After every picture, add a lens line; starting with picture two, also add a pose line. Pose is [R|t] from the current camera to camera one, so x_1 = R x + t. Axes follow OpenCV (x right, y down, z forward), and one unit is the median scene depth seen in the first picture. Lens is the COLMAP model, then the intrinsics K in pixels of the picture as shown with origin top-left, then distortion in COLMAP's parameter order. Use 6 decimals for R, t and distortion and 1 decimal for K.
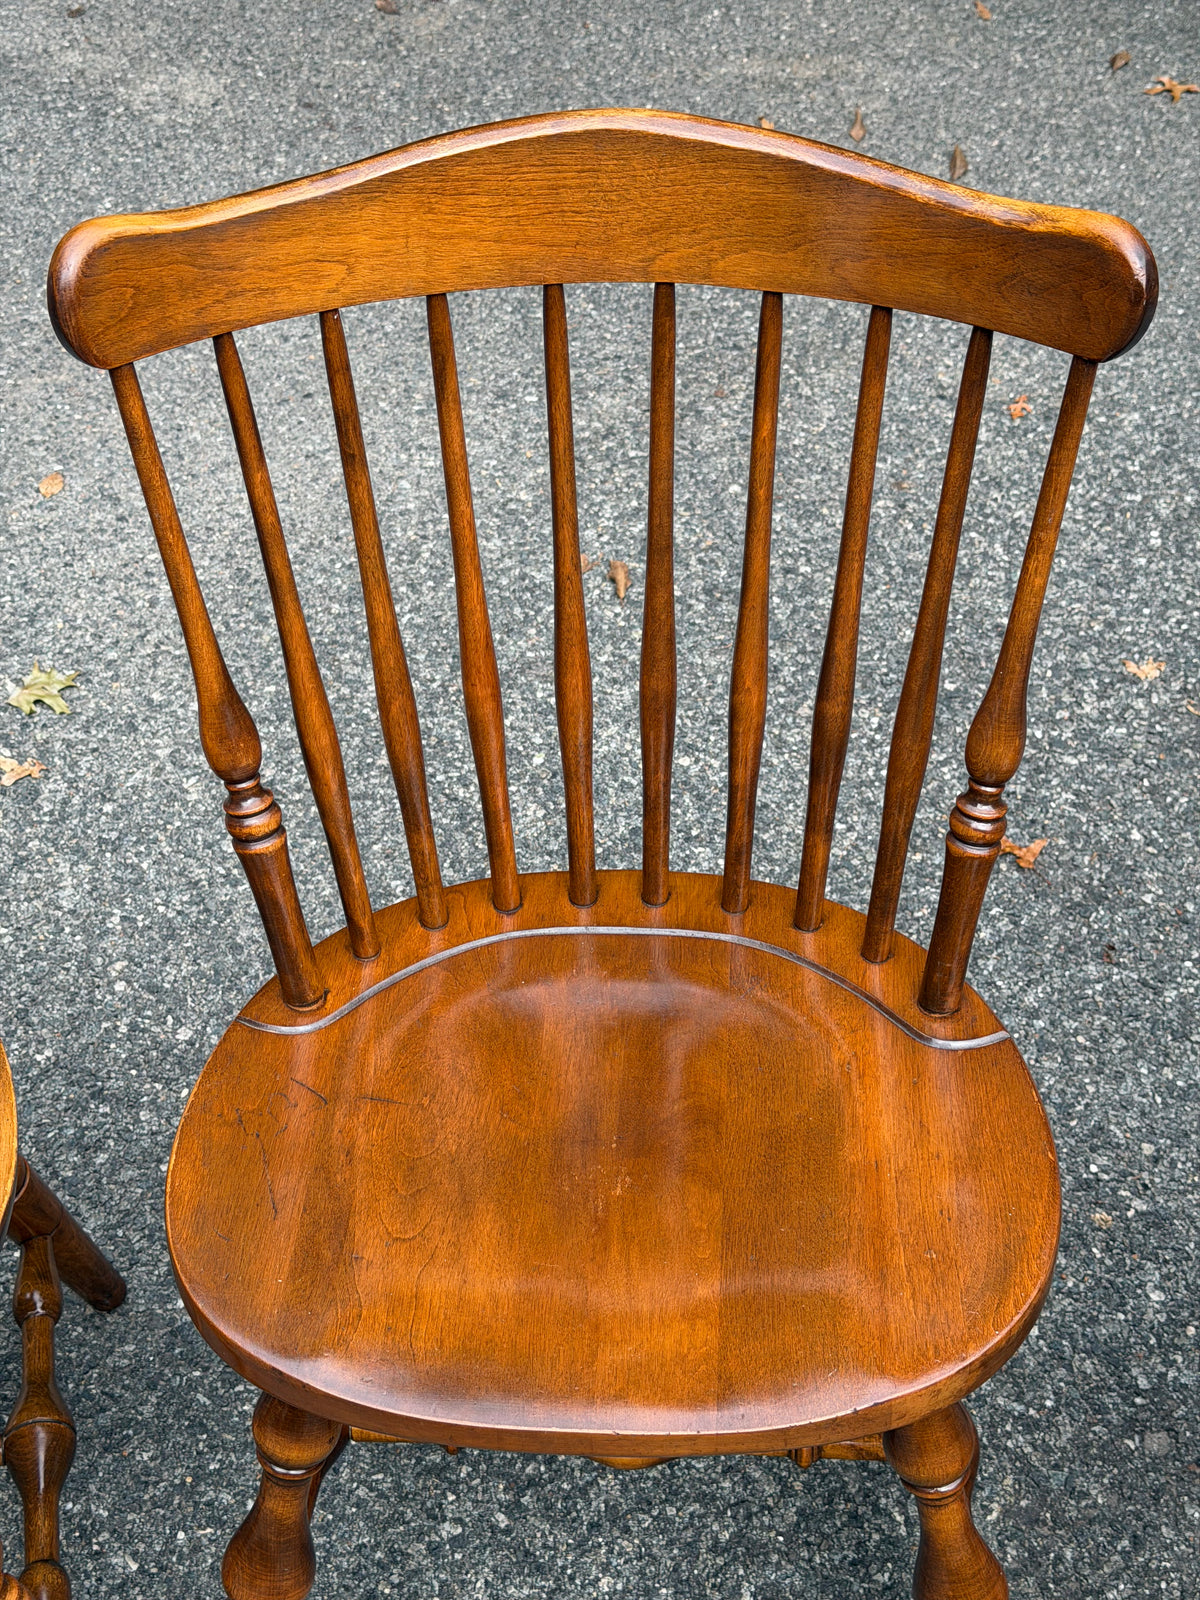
lens RADIAL K [[2250.5, 0, 591.3], [0, 2250.5, 797.5], [0, 0, 1]] dist [0.120475, 0.000000]
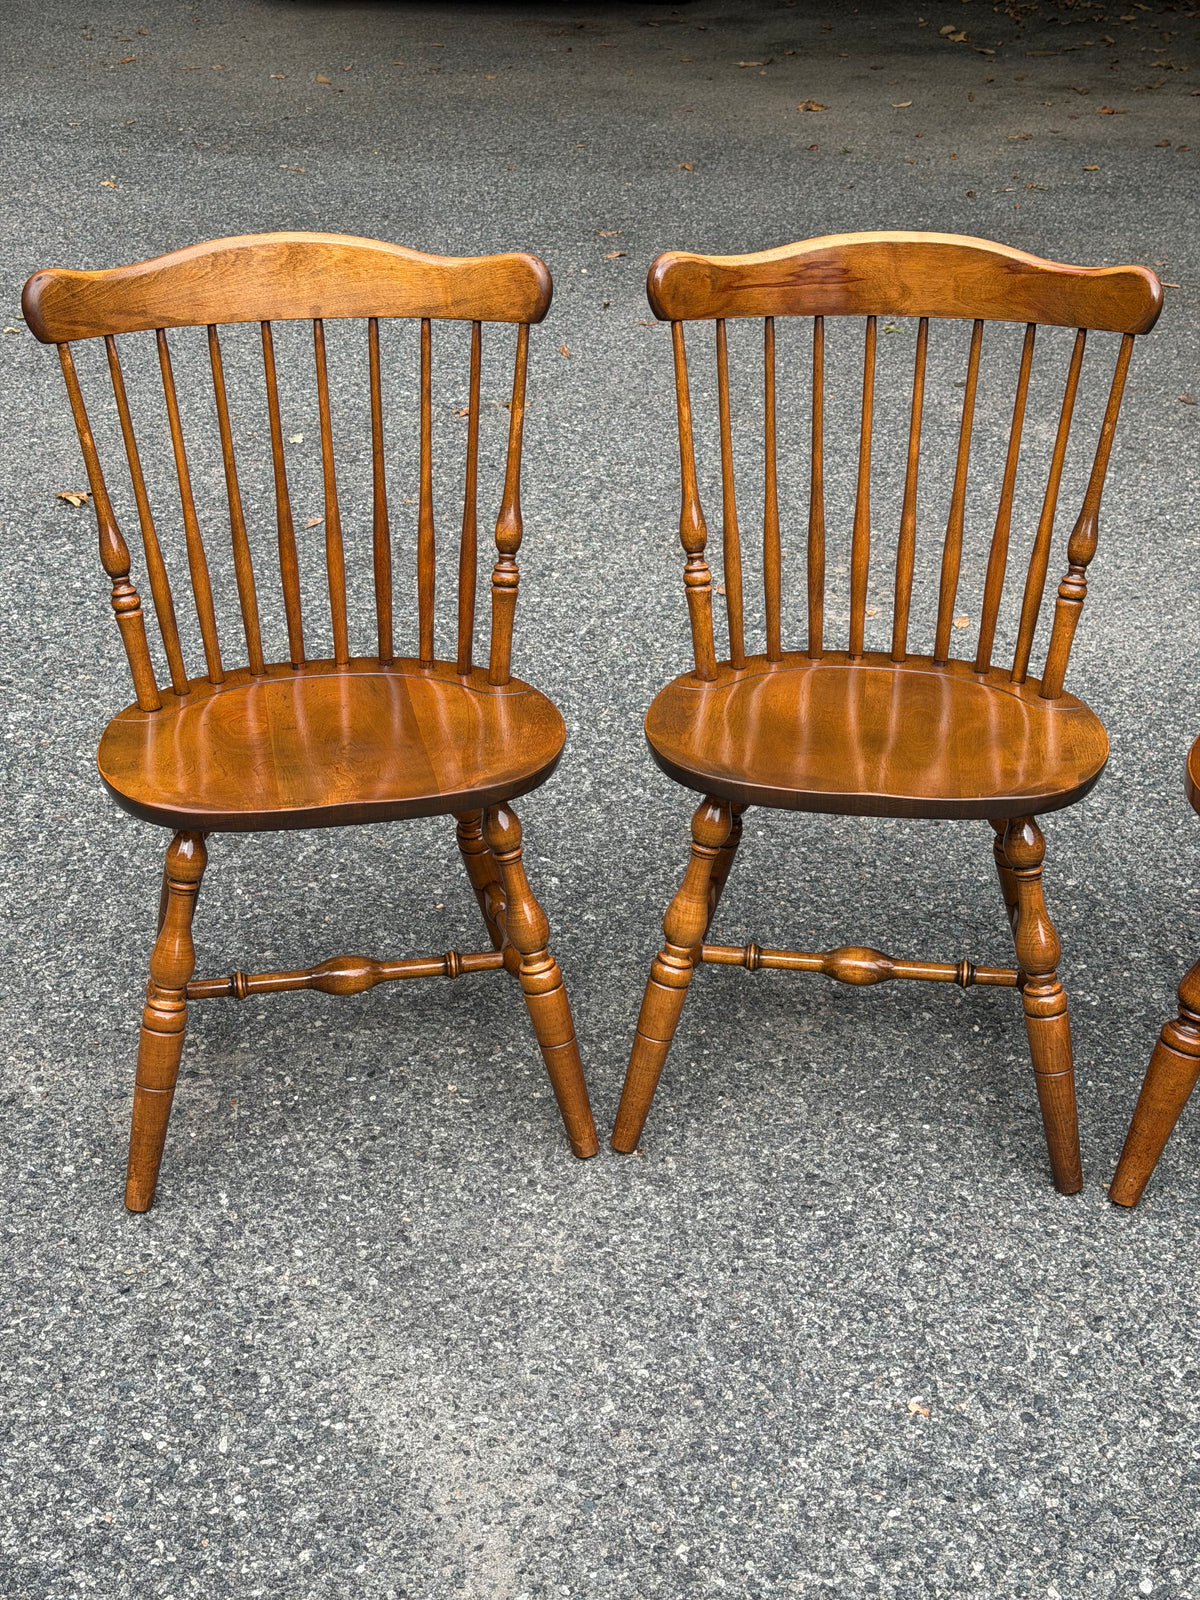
lens RADIAL K [[2250.5, 0, 596.8], [0, 2250.5, 799.0], [0, 0, 1]] dist [0.120475, 0.000000]
pose [[0.961162, 0.143583, -0.235695, -0.118656], [-0.194883, 0.957808, -0.211246, 0.392091], [0.195419, 0.248975, 0.948590, -0.501817]]
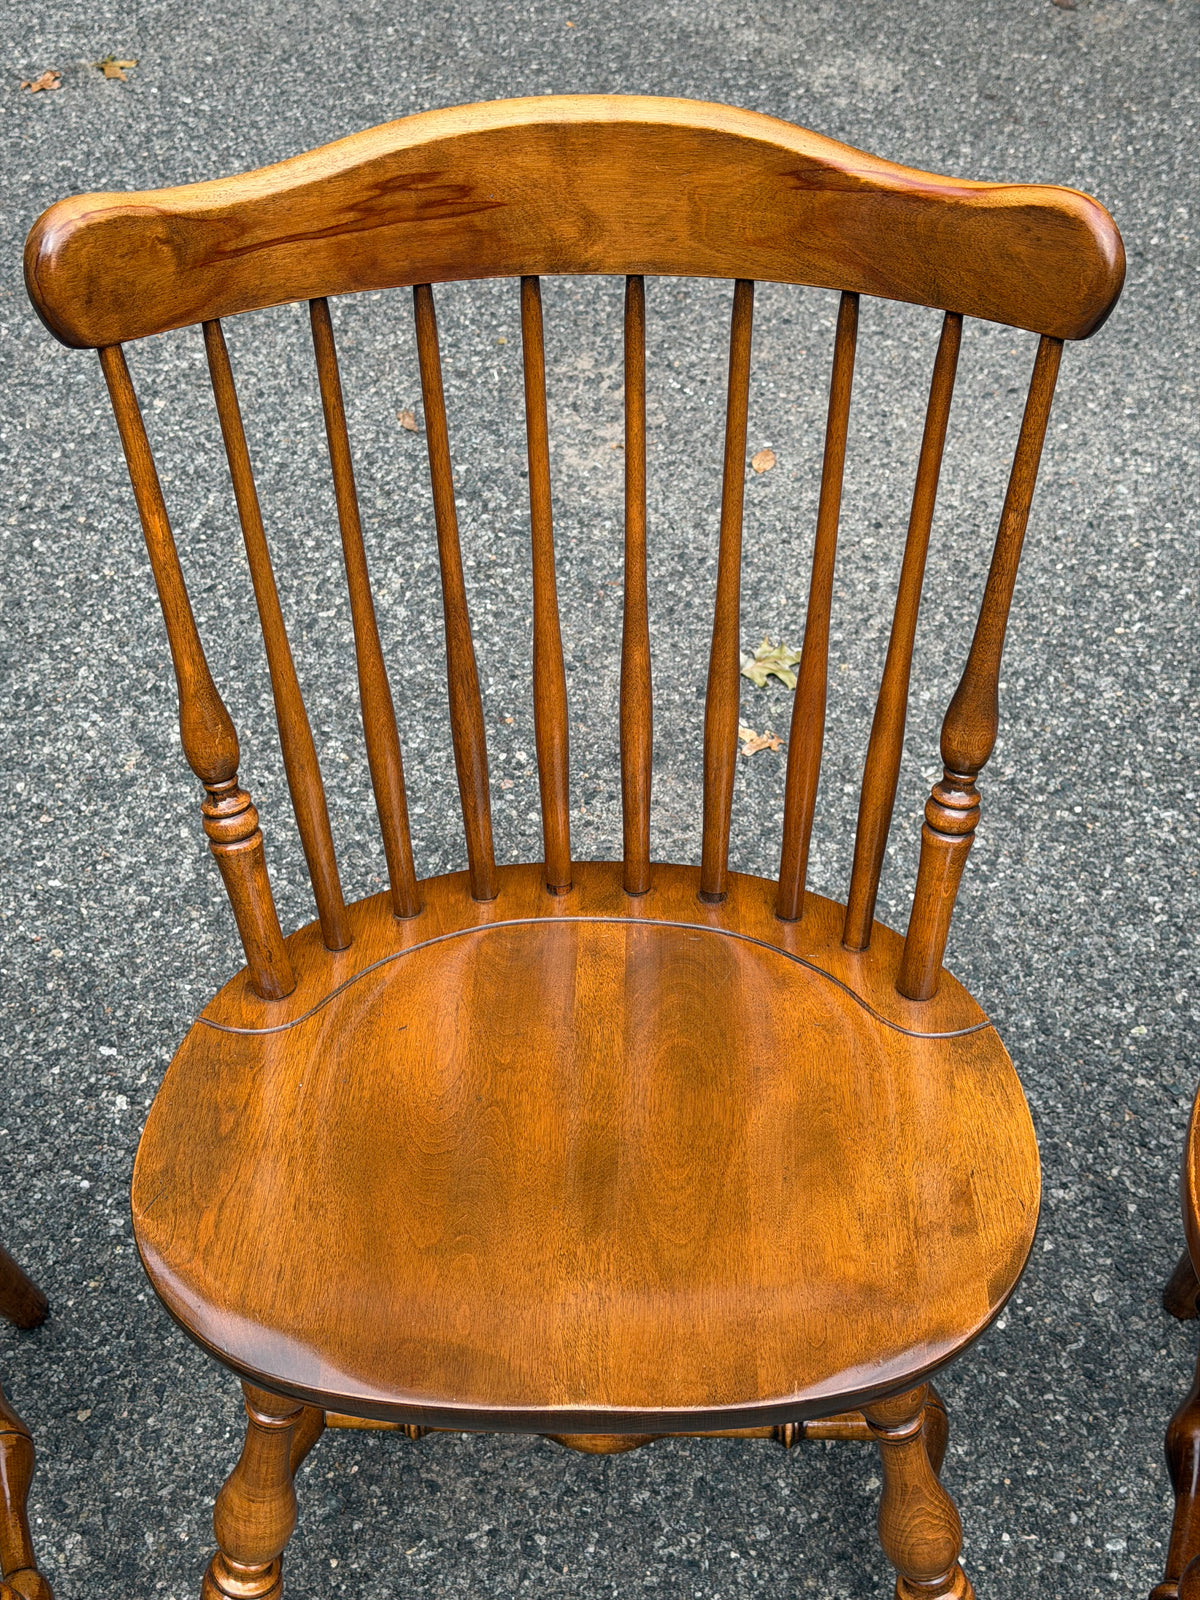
lens RADIAL K [[2250.5, 0, 606.7], [0, 2250.5, 802.2], [0, 0, 1]] dist [0.120475, 0.000000]
pose [[0.984743, 0.111236, -0.133820, -0.181585], [-0.110745, 0.993787, 0.011130, 0.011074], [0.134227, 0.003859, 0.990943, -0.001840]]
